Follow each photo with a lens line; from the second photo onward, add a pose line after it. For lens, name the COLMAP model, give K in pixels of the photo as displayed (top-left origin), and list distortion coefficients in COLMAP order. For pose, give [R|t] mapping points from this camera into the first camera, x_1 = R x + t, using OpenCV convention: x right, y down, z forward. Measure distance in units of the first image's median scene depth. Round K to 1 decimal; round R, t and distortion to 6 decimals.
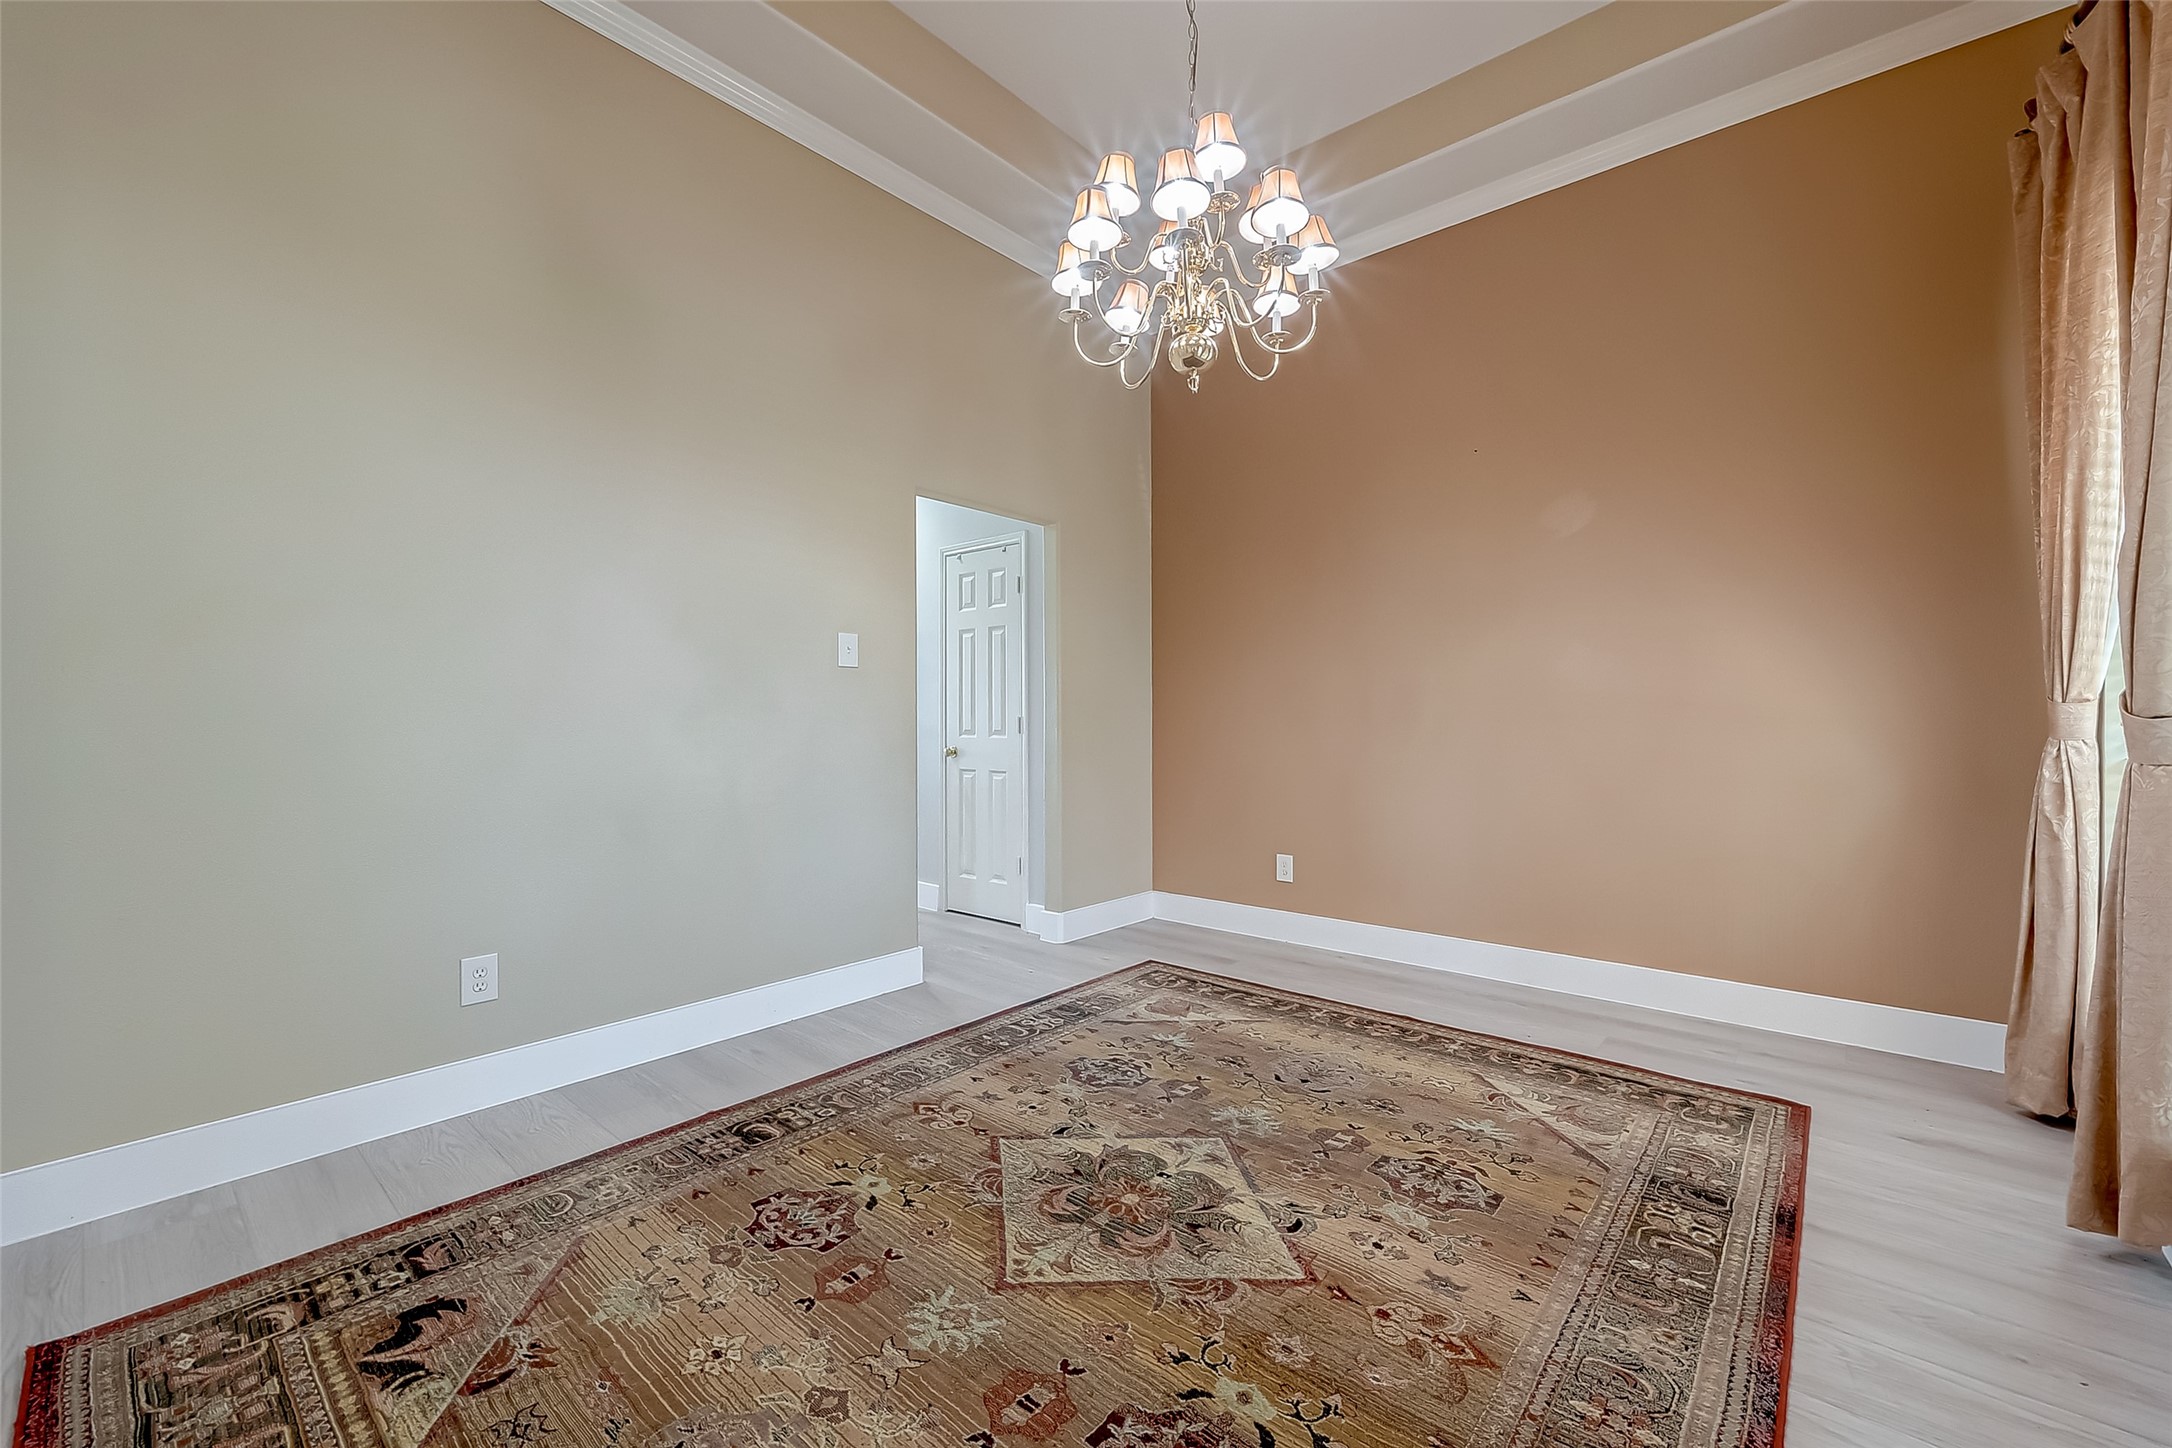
lens RADIAL K [[872.9, 0, 1124.2], [0, 872.9, 721.4], [0, 0, 1]] dist [0.000203, -0.000256]
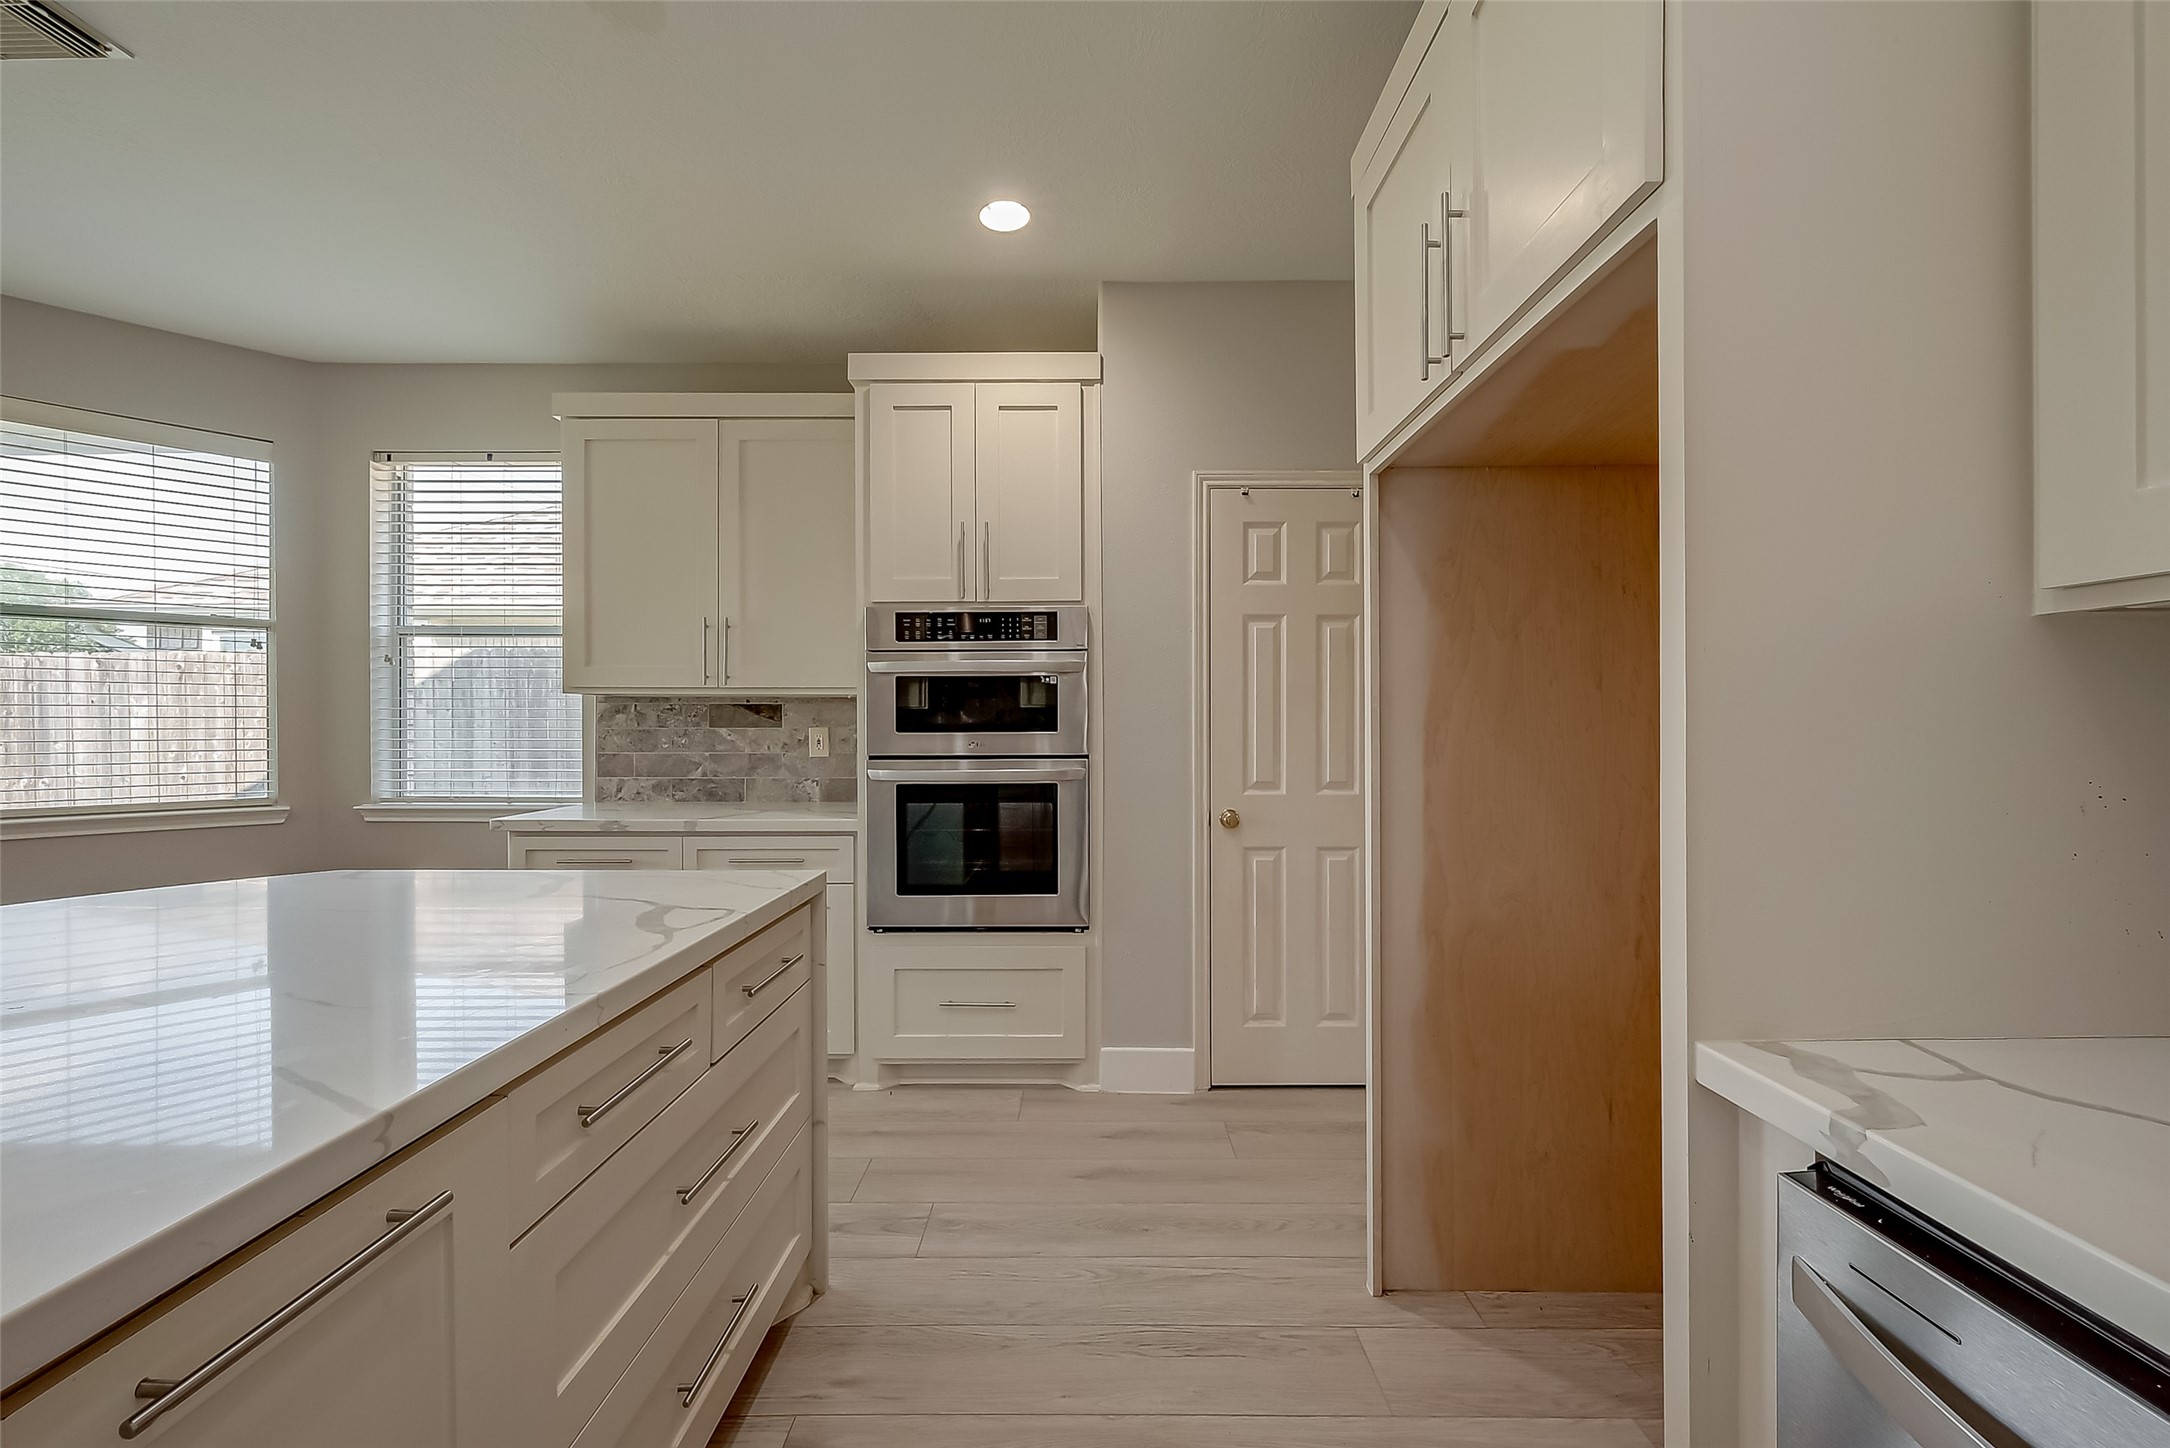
lens RADIAL K [[862.3, 0, 1091.5], [0, 862.3, 723.2], [0, 0, 1]] dist [0.000133, -0.000097]
pose [[0.769327, 0.002073, 0.638852, -1.353023], [0.000172, 0.999994, -0.003452, -0.059729], [-0.638856, 0.002765, 0.769322, 1.281408]]
